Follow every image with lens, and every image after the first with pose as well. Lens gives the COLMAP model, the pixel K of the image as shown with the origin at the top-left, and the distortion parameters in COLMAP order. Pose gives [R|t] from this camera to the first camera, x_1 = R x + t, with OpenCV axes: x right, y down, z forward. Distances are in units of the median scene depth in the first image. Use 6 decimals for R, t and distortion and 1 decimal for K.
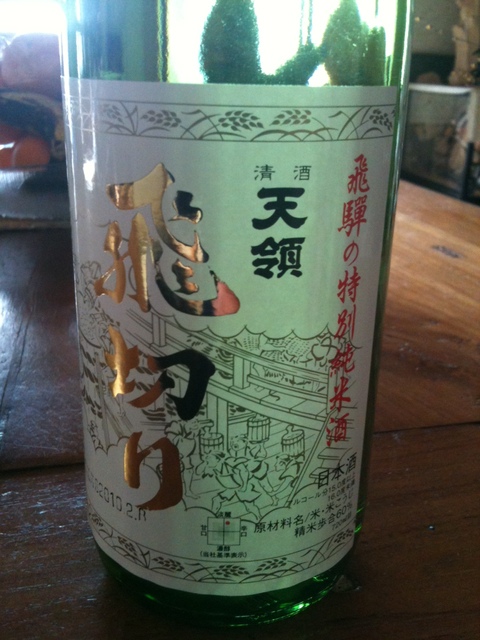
lens RADIAL K [[694.6, 0, 241.2], [0, 694.6, 320.9], [0, 0, 1]] dist [0.061452, 0.000000]
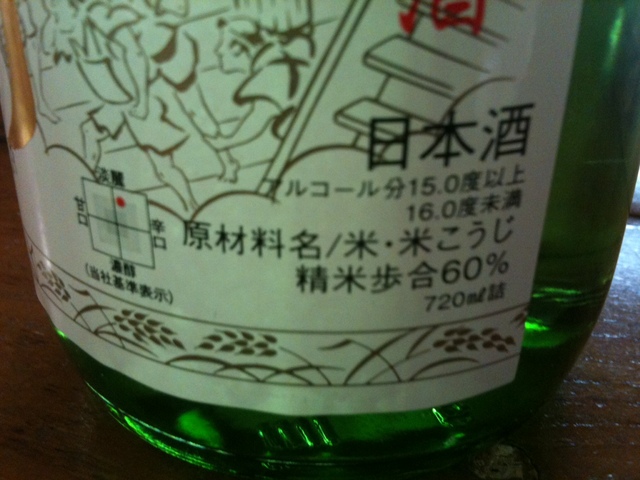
lens RADIAL K [[694.6, 0, 320.5], [0, 694.6, 237.5], [0, 0, 1]] dist [0.061452, 0.000000]
pose [[0.872882, 0.206739, -0.441968, 0.252653], [-0.155354, 0.976417, 0.149916, 0.230378], [0.462538, -0.062197, 0.884415, 0.698100]]
